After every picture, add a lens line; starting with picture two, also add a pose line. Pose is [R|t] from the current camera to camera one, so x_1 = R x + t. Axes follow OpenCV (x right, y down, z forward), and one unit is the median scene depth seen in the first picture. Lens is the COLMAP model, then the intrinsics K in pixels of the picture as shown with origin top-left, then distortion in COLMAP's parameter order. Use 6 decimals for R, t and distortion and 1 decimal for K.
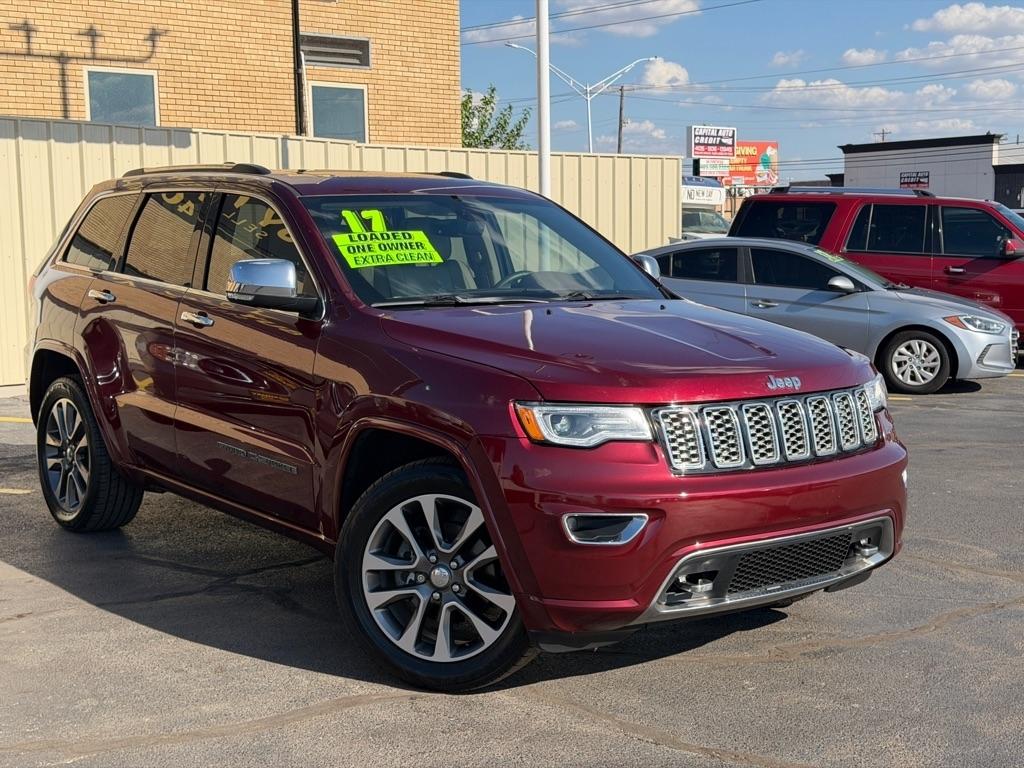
lens RADIAL K [[1418.1, 0, 519.2], [0, 1418.1, 403.2], [0, 0, 1]] dist [0.207369, -0.497557]
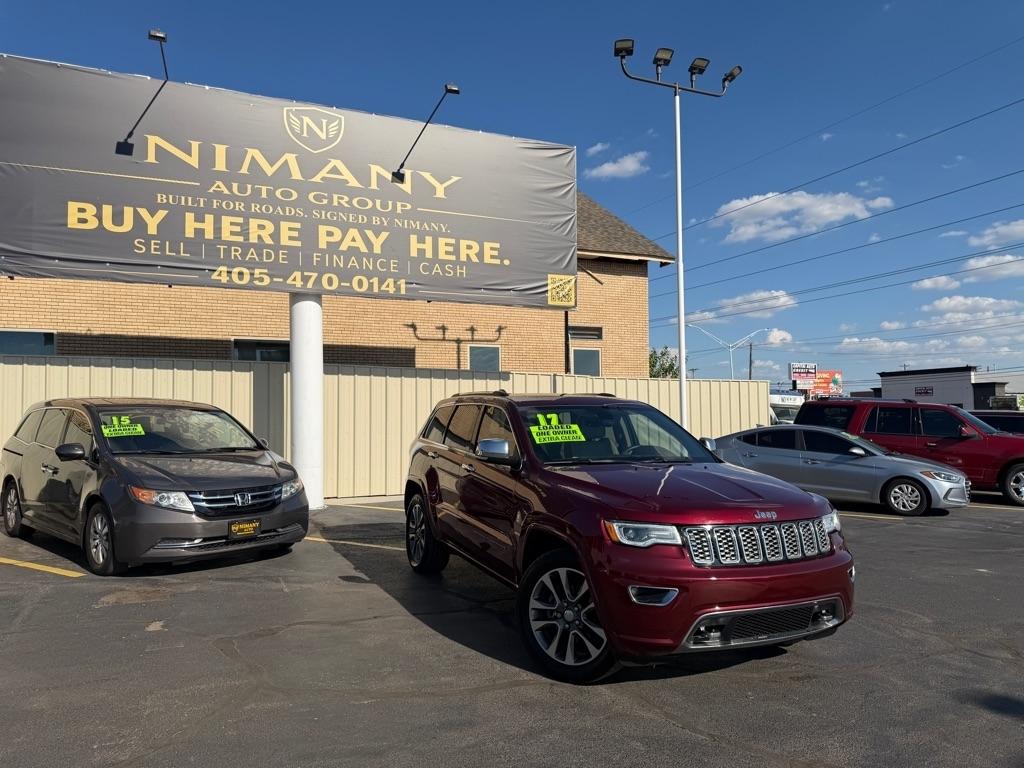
lens RADIAL K [[709.8, 0, 504.9], [0, 709.8, 380.0], [0, 0, 1]] dist [0.144086, -0.272513]
pose [[0.965158, -0.011954, -0.261395, 0.096779], [-0.032976, 0.985435, -0.166825, -0.016783], [0.259582, 0.169632, 0.950706, 0.043859]]
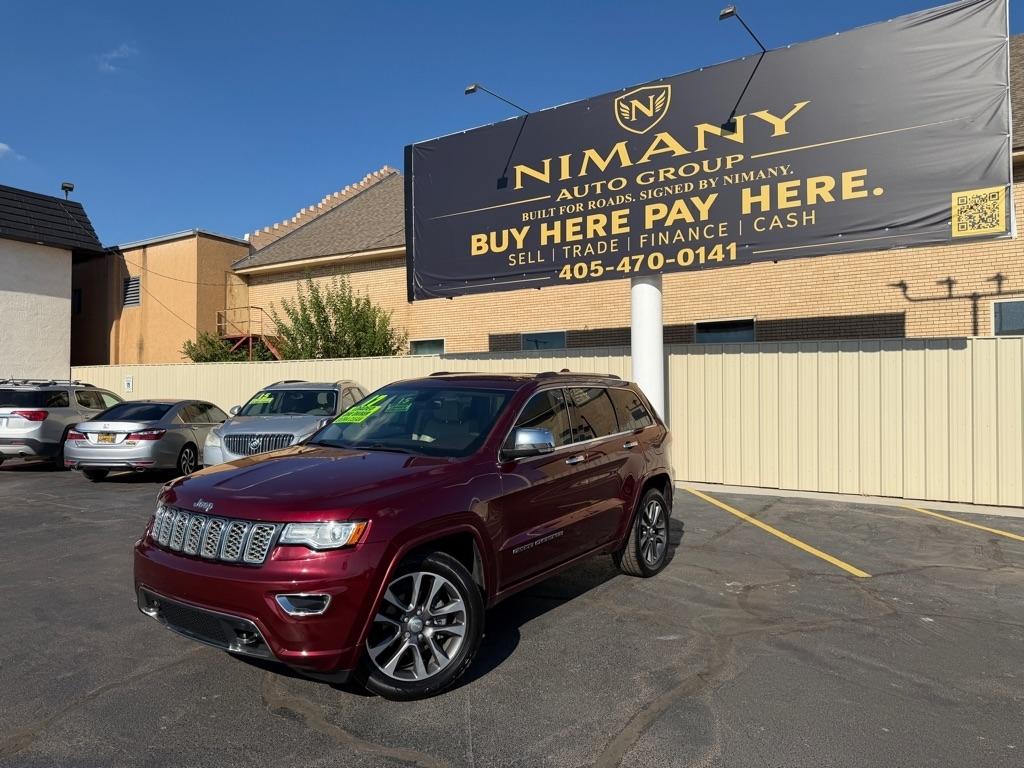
lens RADIAL K [[713.7, 0, 512.5], [0, 713.7, 388.0], [0, 0, 1]] dist [0.086642, -0.136025]
pose [[0.311636, -0.010692, -0.950142, 0.925555], [-0.116998, 0.991896, -0.049536, -0.127330], [0.942971, 0.126602, 0.307859, 0.925266]]
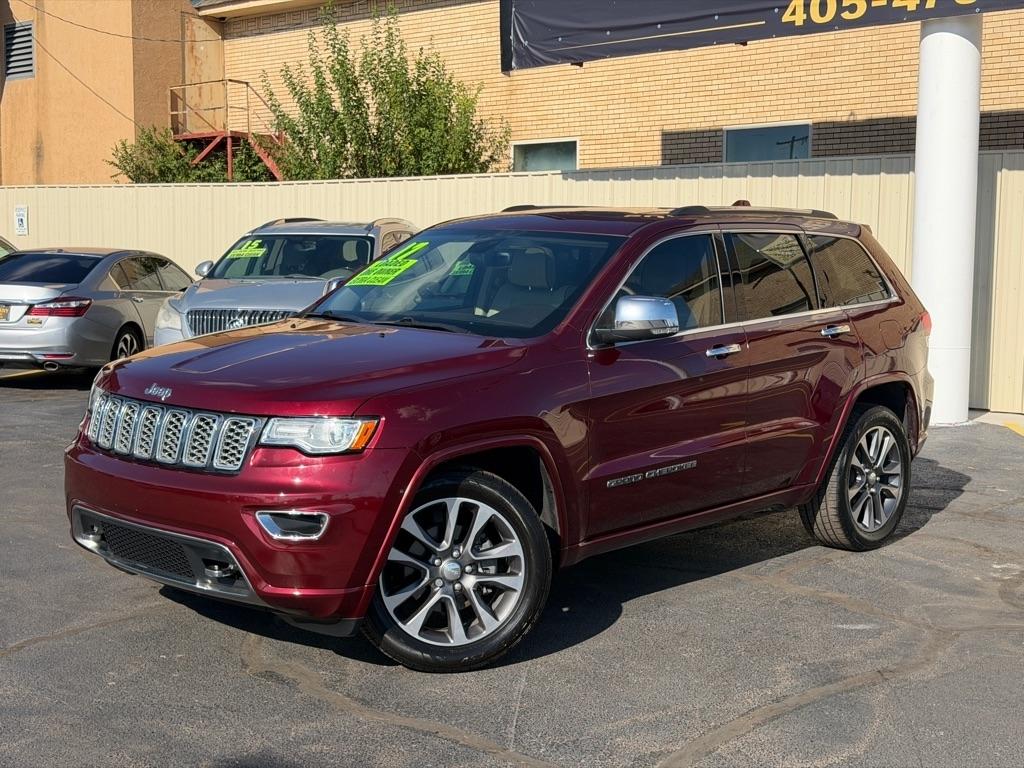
lens RADIAL K [[1418.1, 0, 519.2], [0, 1418.1, 403.2], [0, 0, 1]] dist [0.207369, -0.497557]
pose [[0.162868, 0.106047, -0.980932, 1.181834], [-0.131368, 0.987686, 0.084965, -0.123124], [0.977863, 0.115025, 0.174794, 0.944660]]
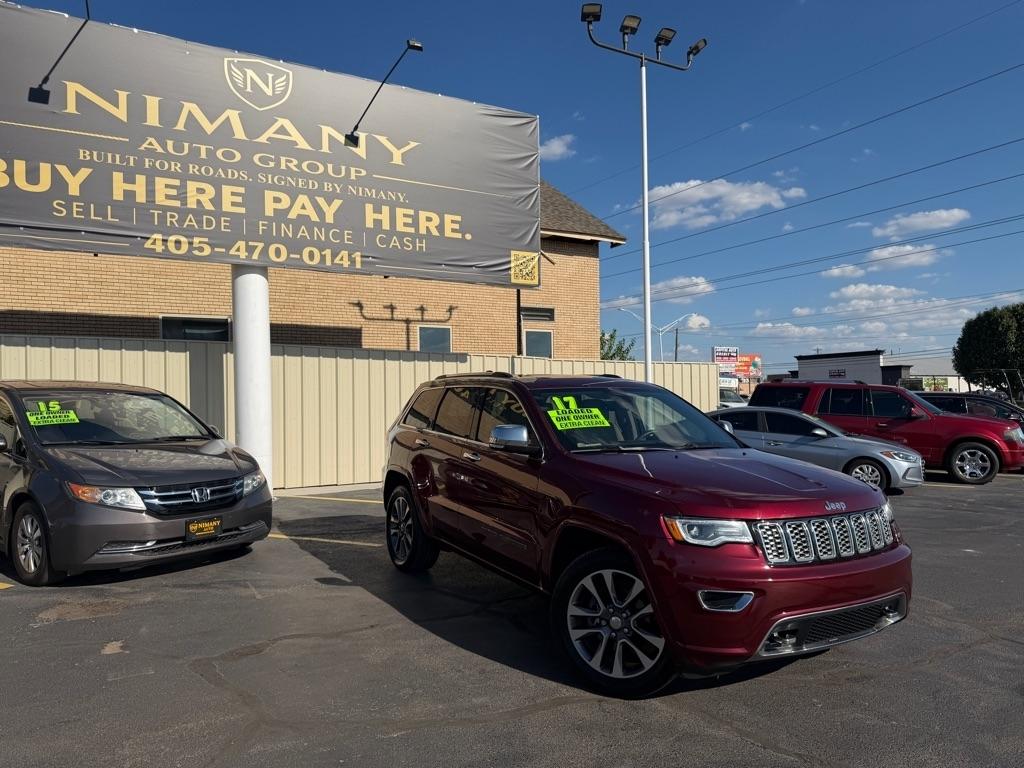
lens RADIAL K [[713.7, 0, 512.5], [0, 713.7, 388.0], [0, 0, 1]] dist [0.086642, -0.136025]
pose [[0.988086, -0.006411, -0.153772, -0.038537], [-0.014677, 0.990654, -0.135610, -0.026342], [0.153204, 0.136251, 0.978756, 0.125325]]
